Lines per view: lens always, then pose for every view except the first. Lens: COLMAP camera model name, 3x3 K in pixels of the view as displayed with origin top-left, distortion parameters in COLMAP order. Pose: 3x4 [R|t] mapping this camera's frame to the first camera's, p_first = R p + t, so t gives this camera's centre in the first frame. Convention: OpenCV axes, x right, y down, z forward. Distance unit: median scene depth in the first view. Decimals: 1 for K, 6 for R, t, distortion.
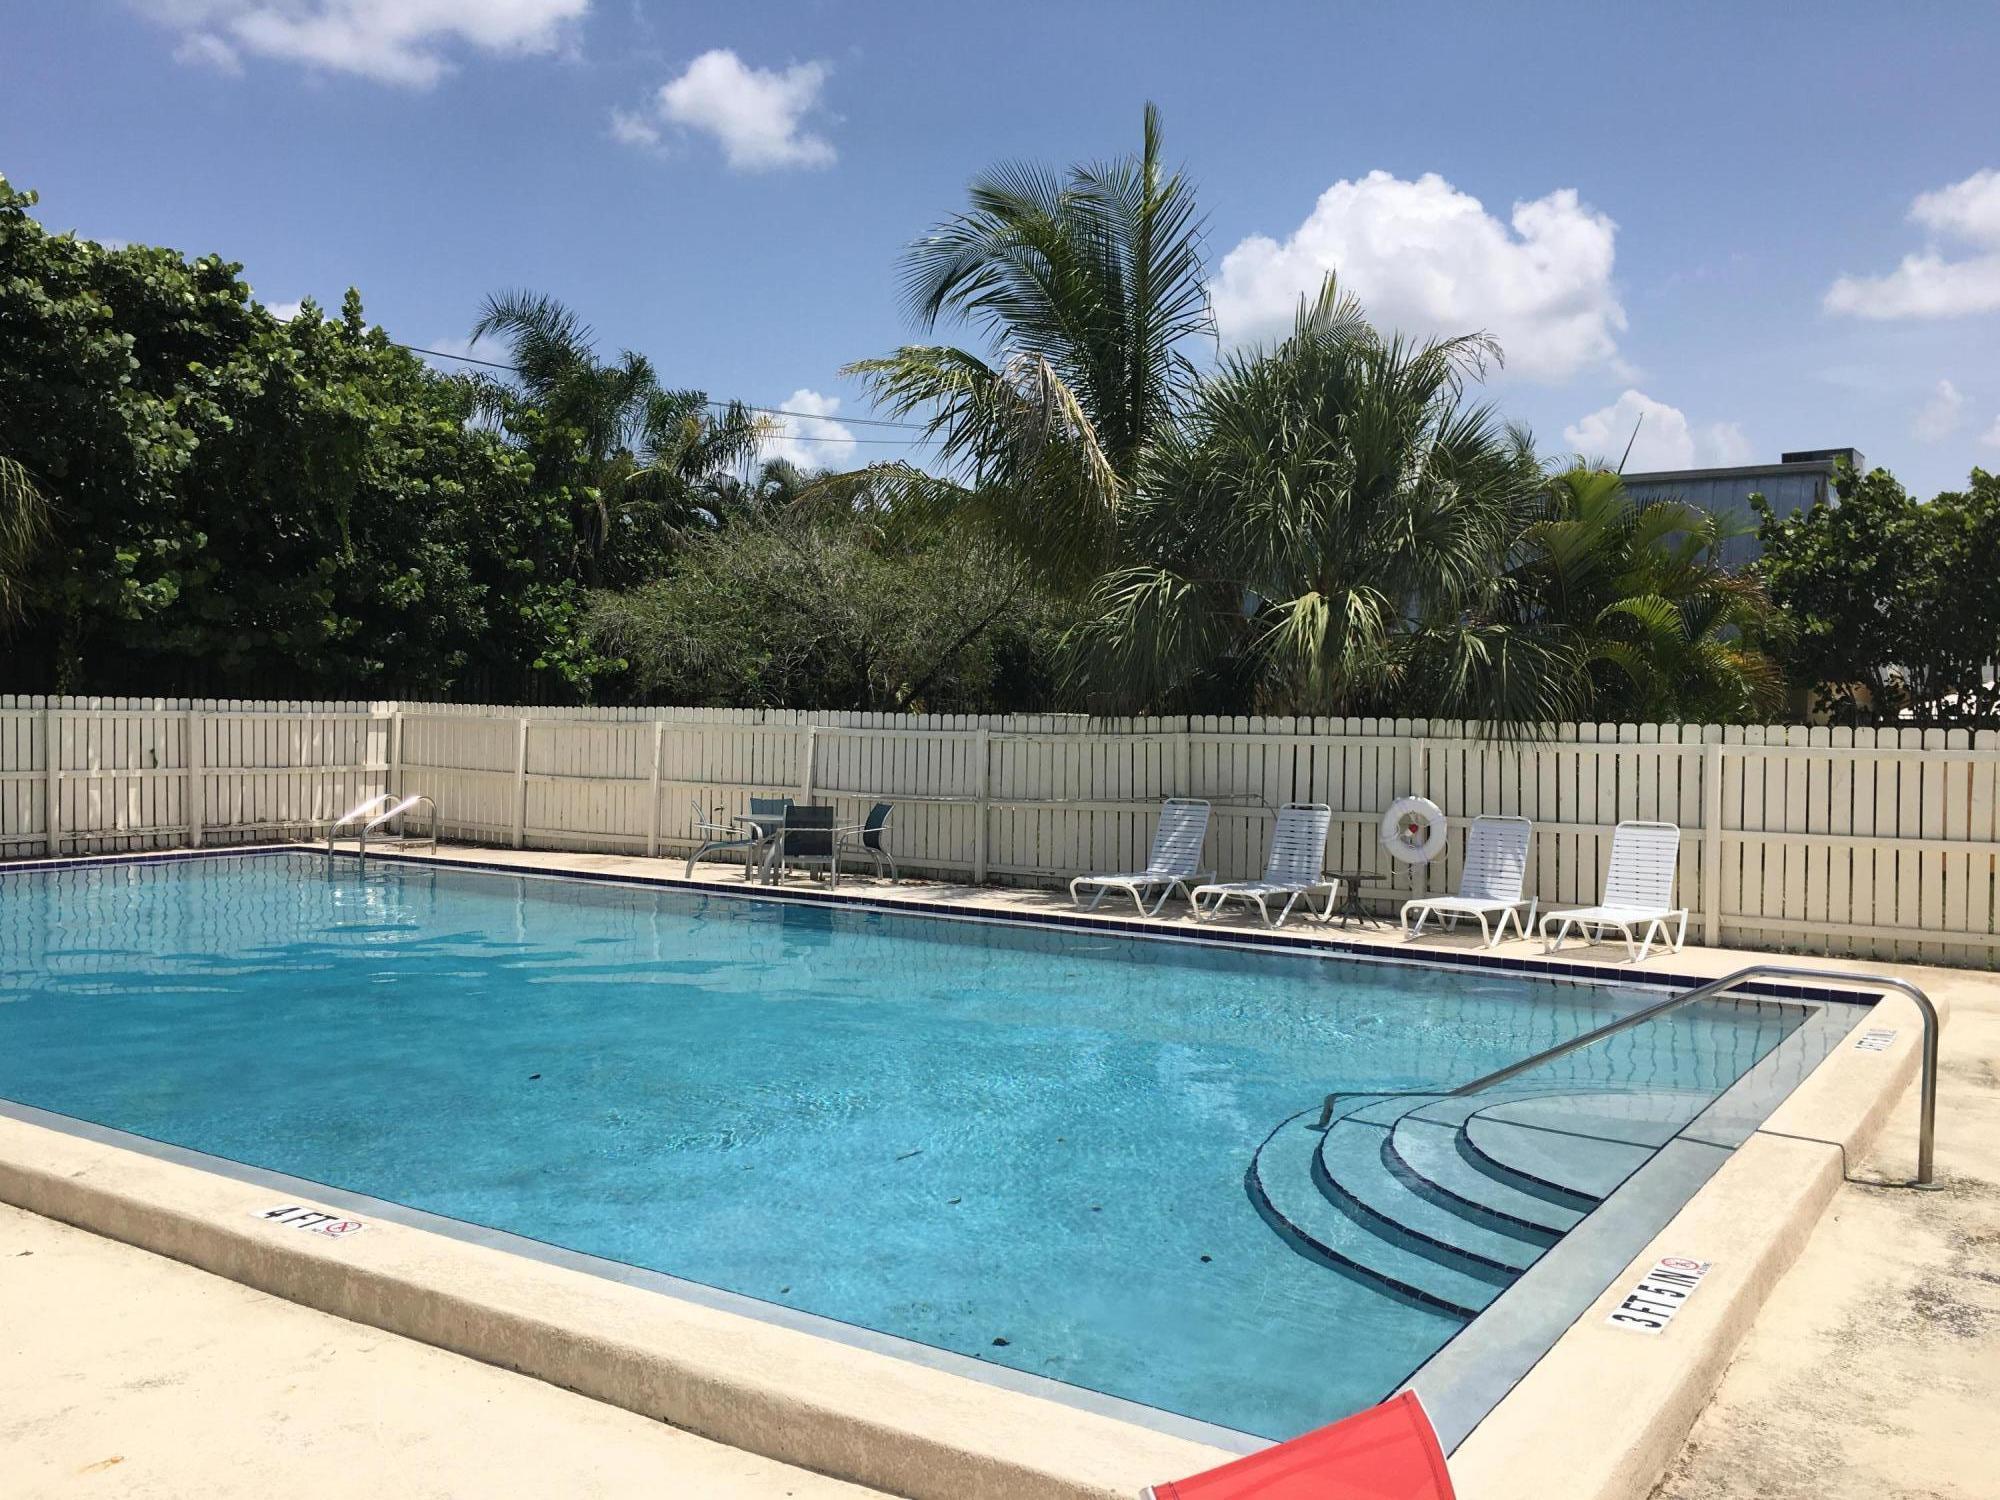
lens RADIAL K [[1693.0, 0, 1000.0], [0, 1693.0, 750.0], [0, 0, 1]] dist [0.078428, -0.115331]
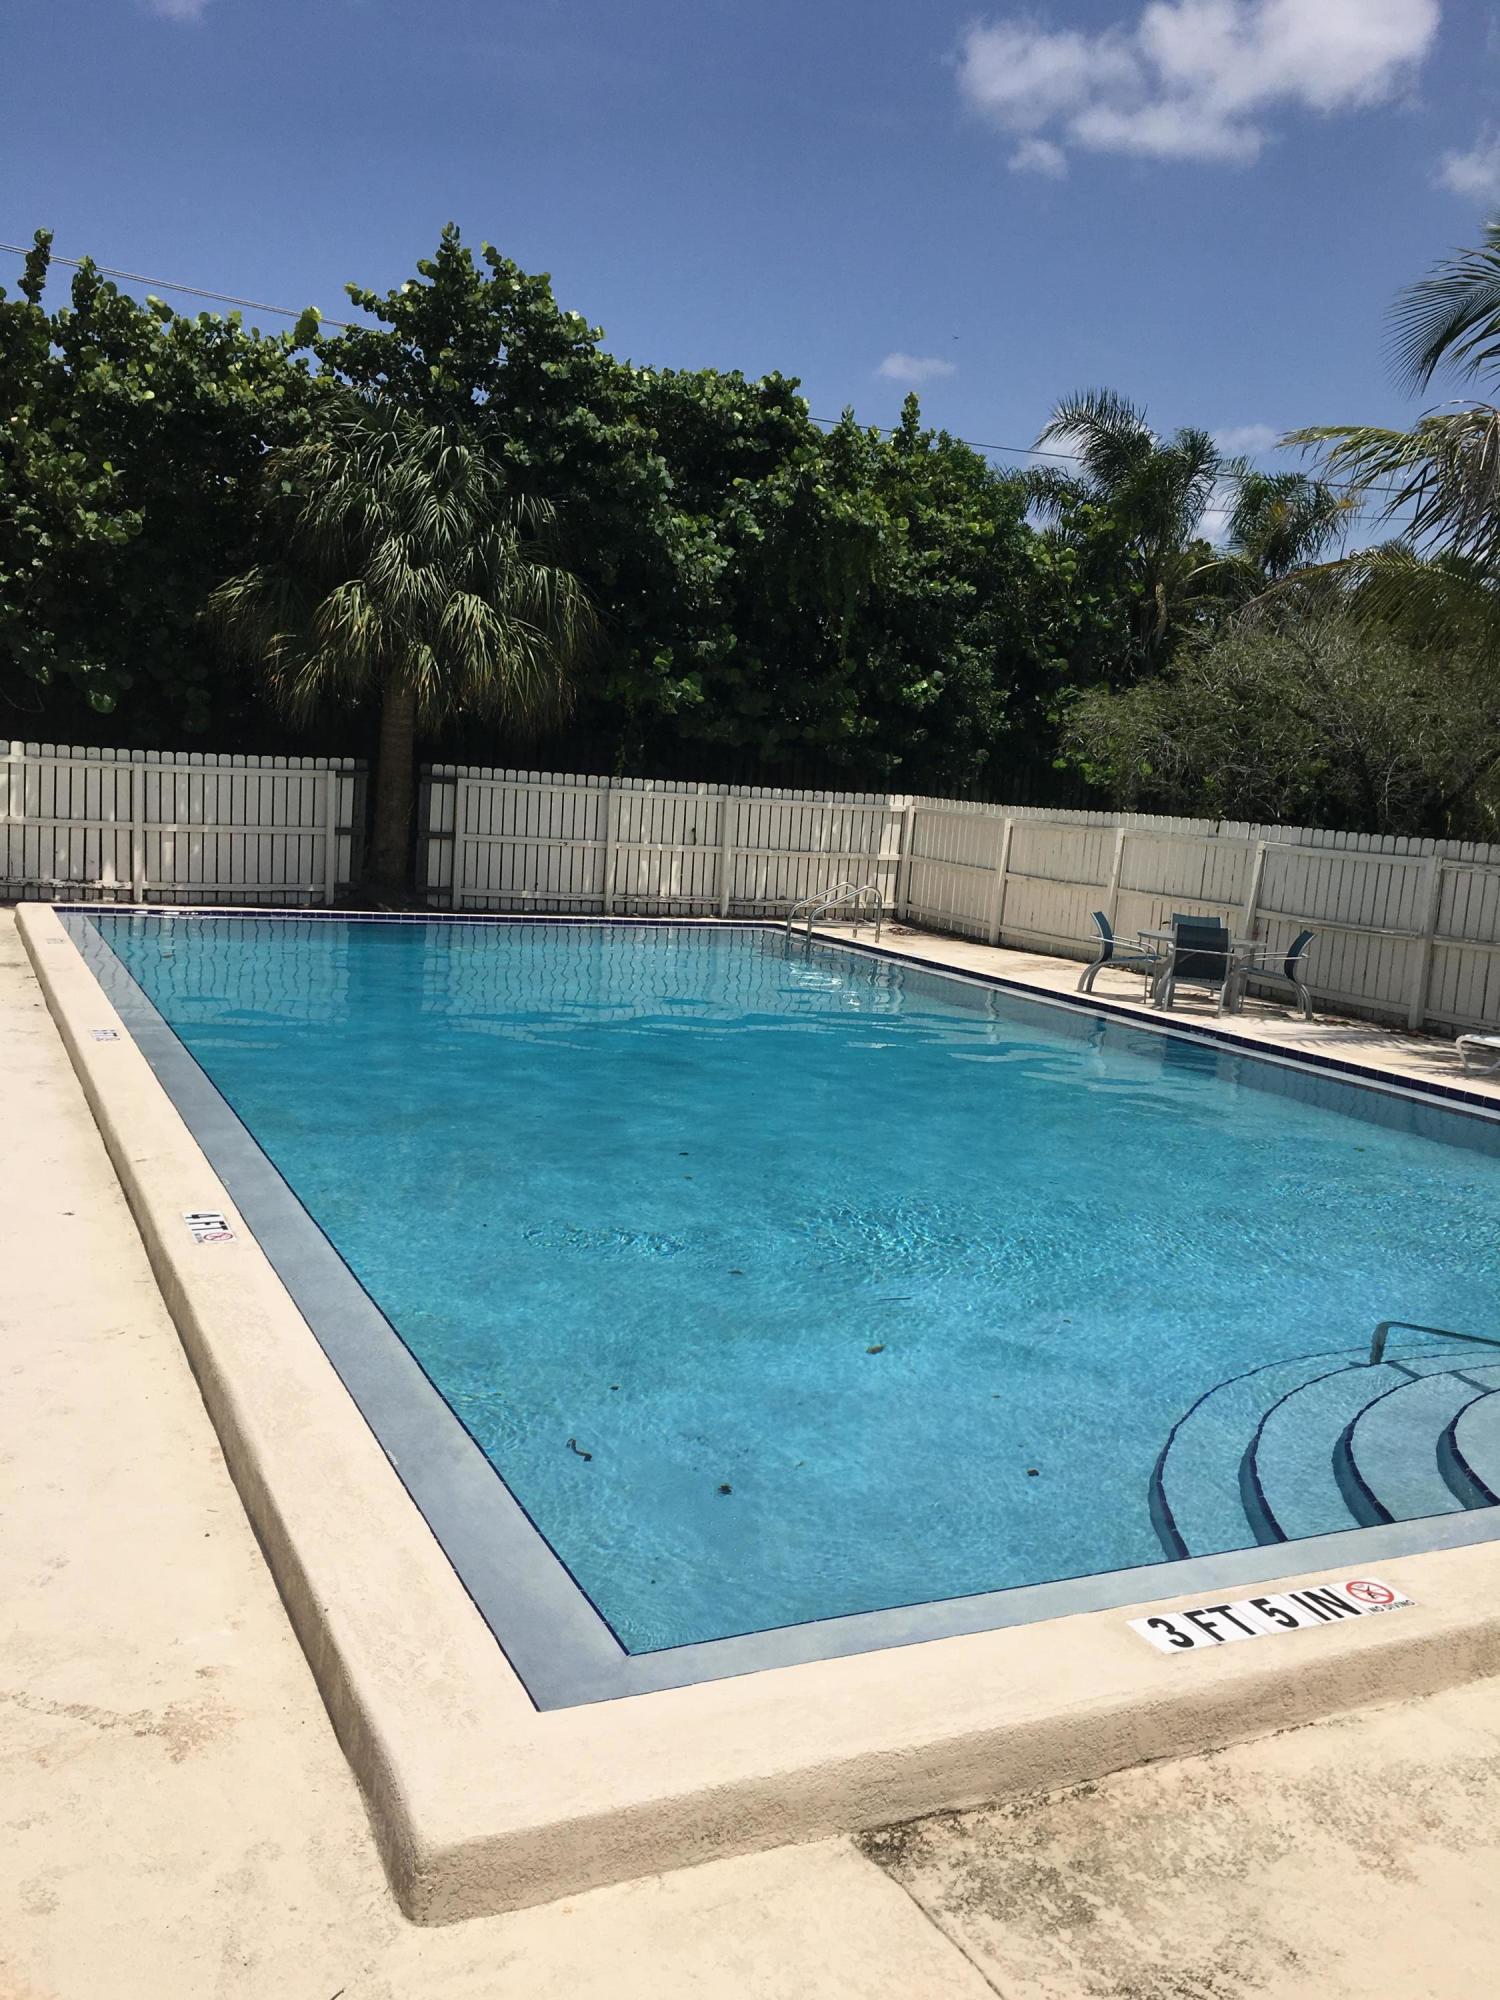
lens RADIAL K [[1693.0, 0, 738.8], [0, 1693.0, 1001.3], [0, 0, 1]] dist [0.078428, -0.115331]
pose [[0.850269, 0.108734, -0.514994, 0.124448], [-0.063109, 0.992431, 0.105344, -0.006799], [0.522551, -0.057070, 0.850696, 0.049259]]
